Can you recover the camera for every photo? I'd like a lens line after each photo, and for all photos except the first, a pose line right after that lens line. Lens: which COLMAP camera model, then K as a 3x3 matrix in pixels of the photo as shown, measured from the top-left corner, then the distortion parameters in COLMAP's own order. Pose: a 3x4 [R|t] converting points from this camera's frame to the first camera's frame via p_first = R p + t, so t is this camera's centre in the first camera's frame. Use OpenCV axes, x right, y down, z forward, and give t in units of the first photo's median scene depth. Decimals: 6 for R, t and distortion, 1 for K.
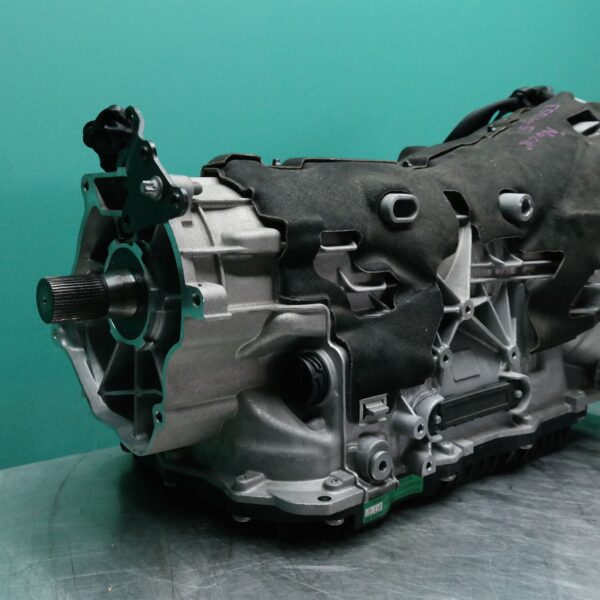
lens RADIAL K [[722.6, 0, 300.0], [0, 722.6, 300.0], [0, 0, 1]] dist [0.010710, -0.009068]
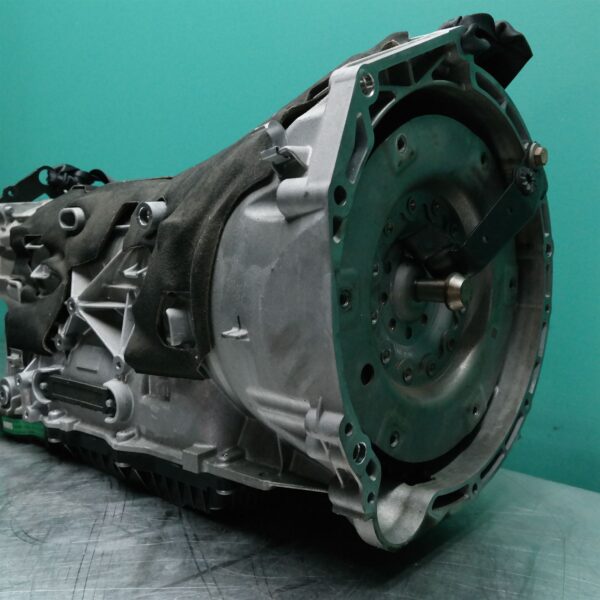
lens RADIAL K [[722.6, 0, 300.0], [0, 722.6, 300.0], [0, 0, 1]] dist [0.010710, -0.009068]
pose [[0.129436, 0.097641, -0.986769, 1.455621], [-0.122889, 0.989048, 0.081747, -0.139036], [0.983943, 0.110682, 0.140017, 1.229834]]
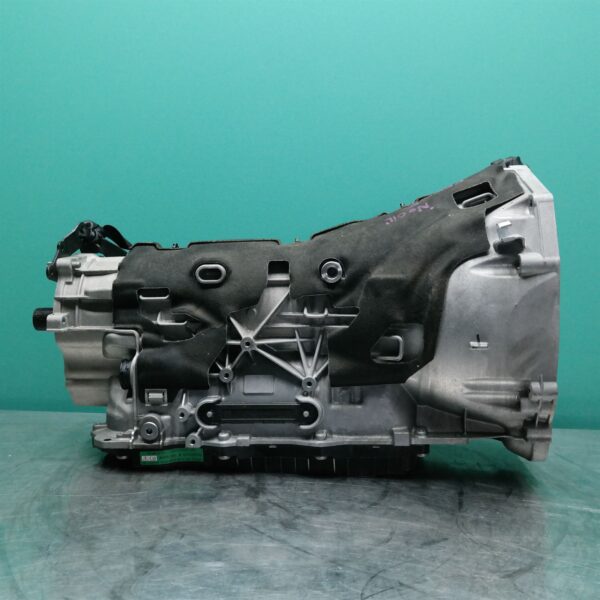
lens RADIAL K [[722.6, 0, 300.0], [0, 722.6, 300.0], [0, 0, 1]] dist [0.010710, -0.009068]
pose [[0.711110, 0.031429, -0.702378, 1.351161], [-0.080633, 0.996054, -0.037066, -0.030356], [0.698442, 0.082993, 0.710838, 0.043417]]
